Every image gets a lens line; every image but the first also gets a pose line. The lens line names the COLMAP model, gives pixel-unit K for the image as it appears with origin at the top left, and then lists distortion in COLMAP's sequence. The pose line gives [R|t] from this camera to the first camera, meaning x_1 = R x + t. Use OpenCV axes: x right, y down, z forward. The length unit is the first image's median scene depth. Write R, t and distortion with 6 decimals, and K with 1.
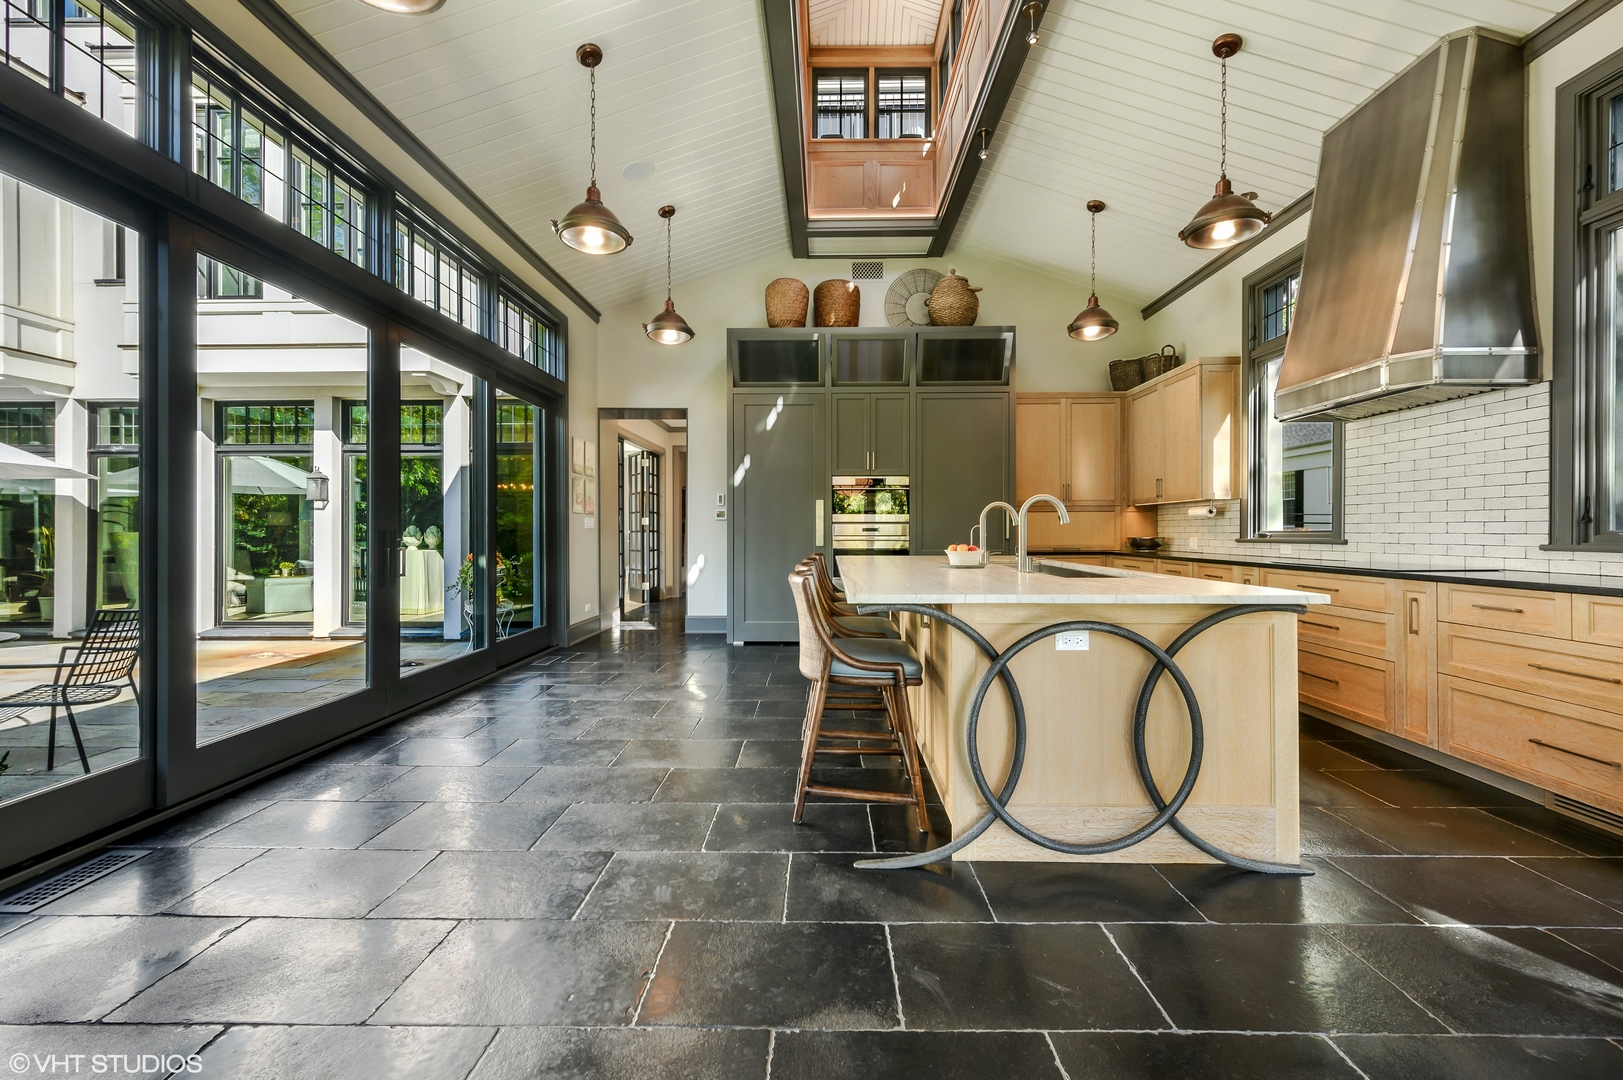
lens RADIAL K [[647.8, 0, 816.5], [0, 647.8, 533.0], [0, 0, 1]] dist [0.003694, 0.001182]
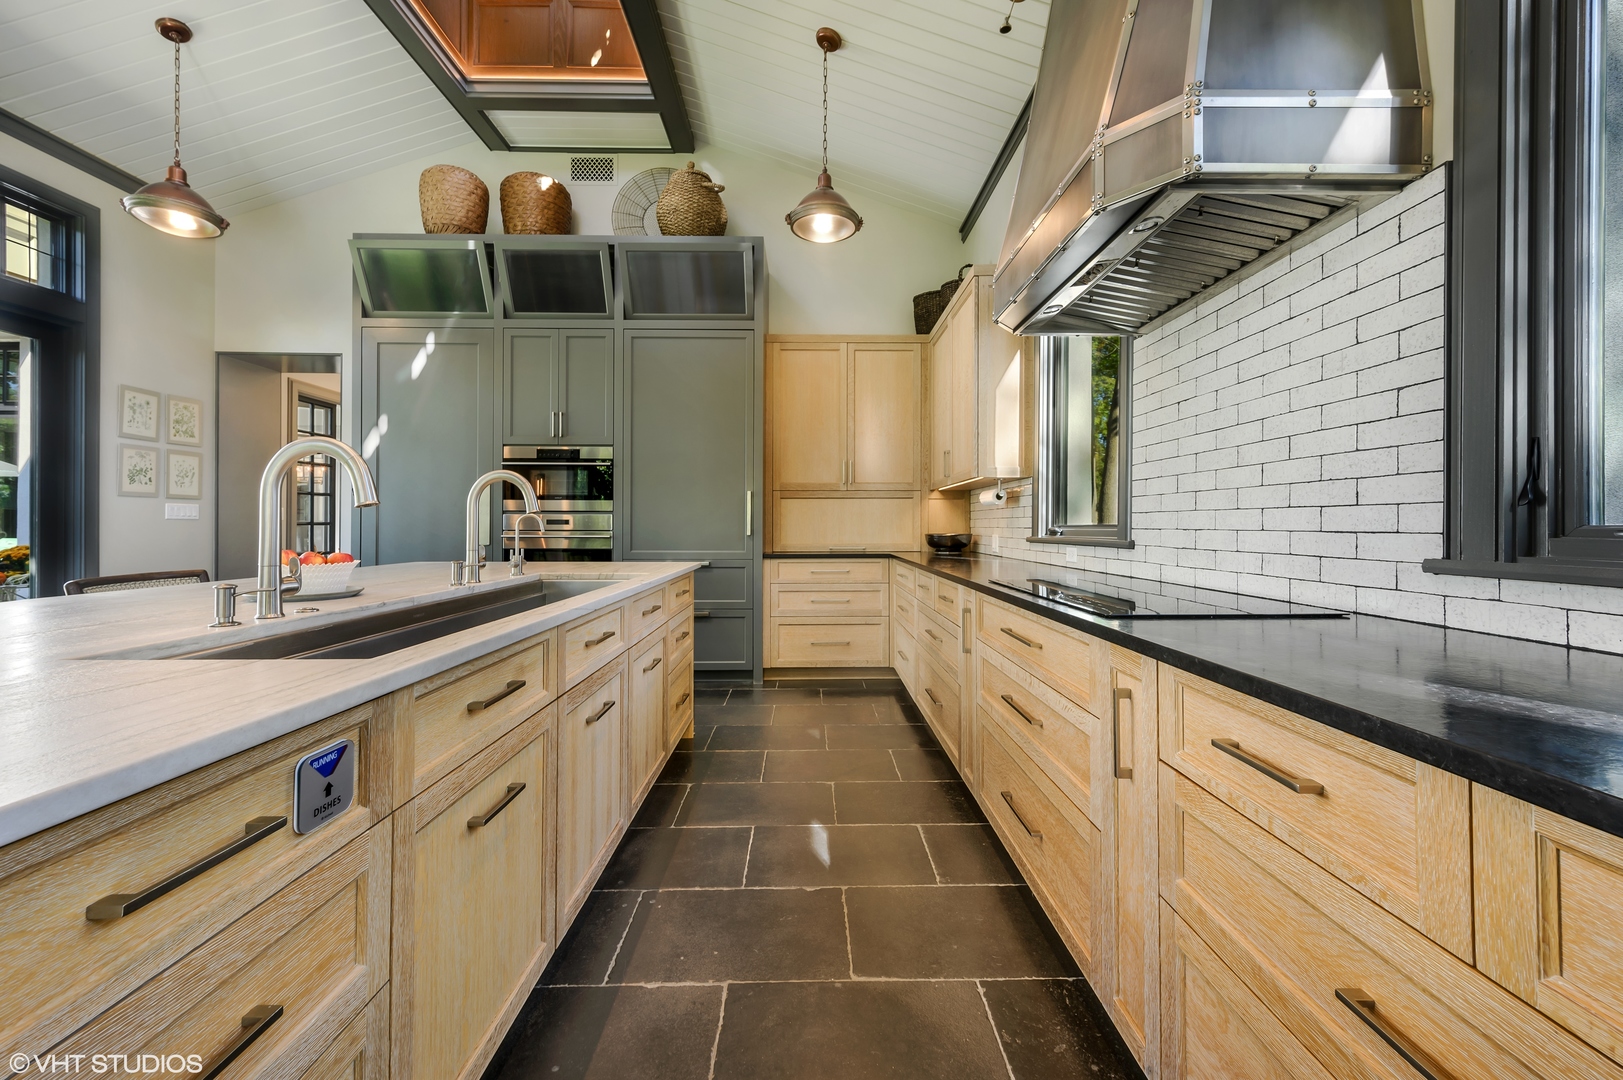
lens RADIAL K [[647.8, 0, 813.8], [0, 647.8, 523.3], [0, 0, 1]] dist [0.003694, 0.001182]
pose [[0.999518, 0.004369, 0.030729, 0.408179], [-0.004176, 0.999971, -0.006322, -0.000357], [-0.030756, 0.006191, 0.999508, 0.344299]]
